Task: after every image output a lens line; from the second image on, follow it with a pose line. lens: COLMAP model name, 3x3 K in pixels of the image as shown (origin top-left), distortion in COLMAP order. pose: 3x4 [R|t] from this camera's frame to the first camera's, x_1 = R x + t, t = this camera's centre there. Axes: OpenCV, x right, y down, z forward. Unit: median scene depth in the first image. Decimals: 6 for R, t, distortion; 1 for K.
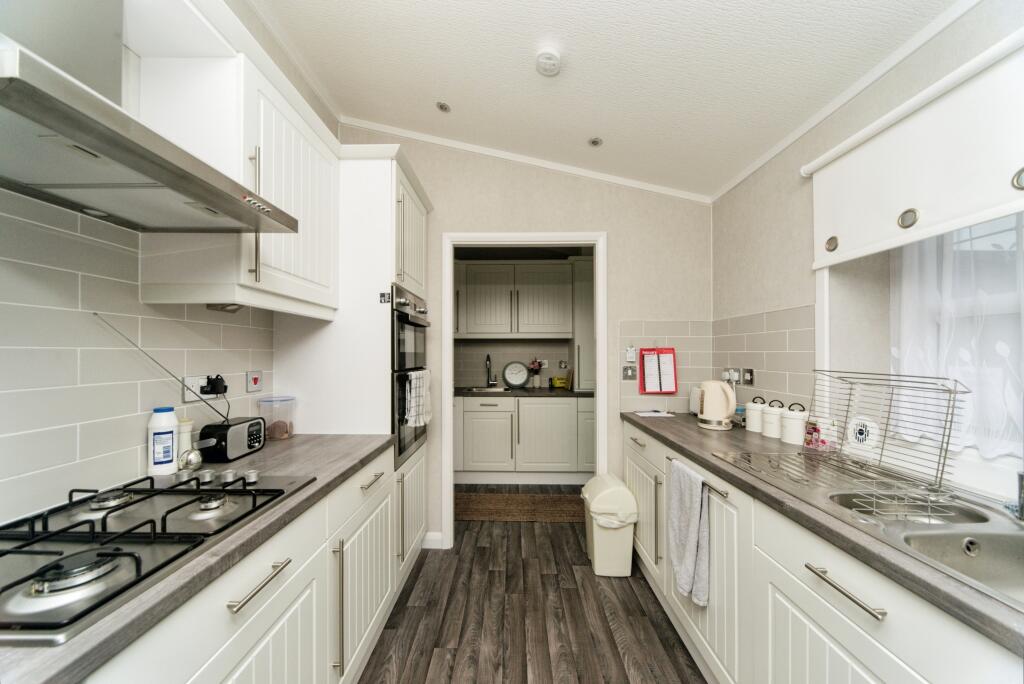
lens RADIAL K [[356.0, 0, 512.7], [0, 356.0, 342.8], [0, 0, 1]] dist [0.001073, -0.000271]
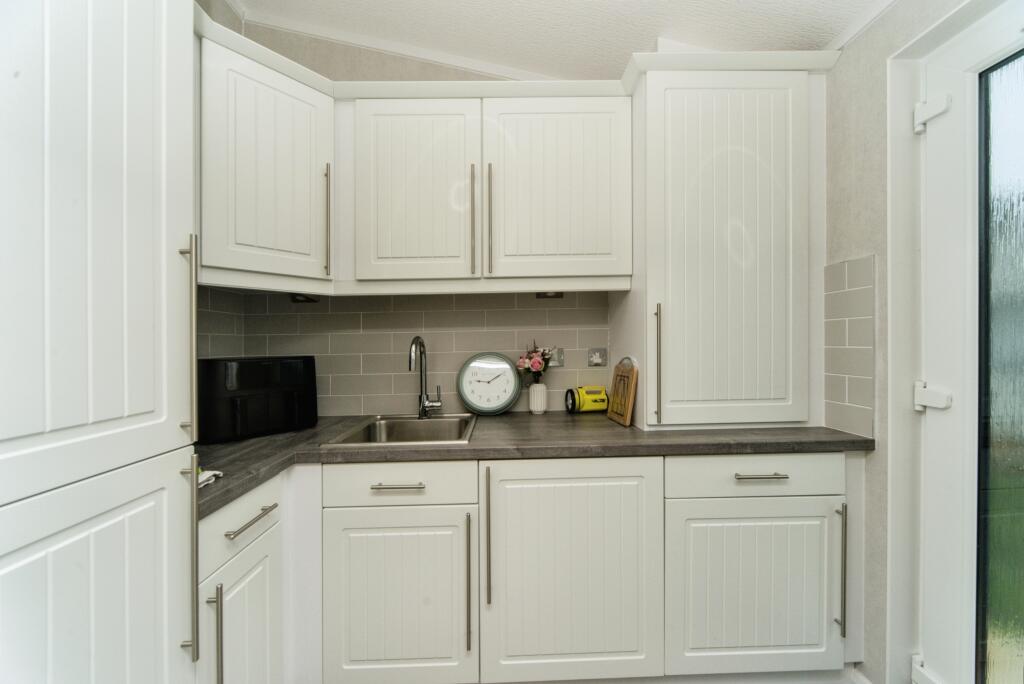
lens RADIAL K [[356.0, 0, 512.4], [0, 356.0, 342.4], [0, 0, 1]] dist [0.001073, -0.000271]
pose [[0.999524, -0.010070, 0.029175, 0.042938], [0.009262, 0.999573, 0.027698, 0.050207], [-0.029441, -0.027415, 0.999190, 0.989295]]
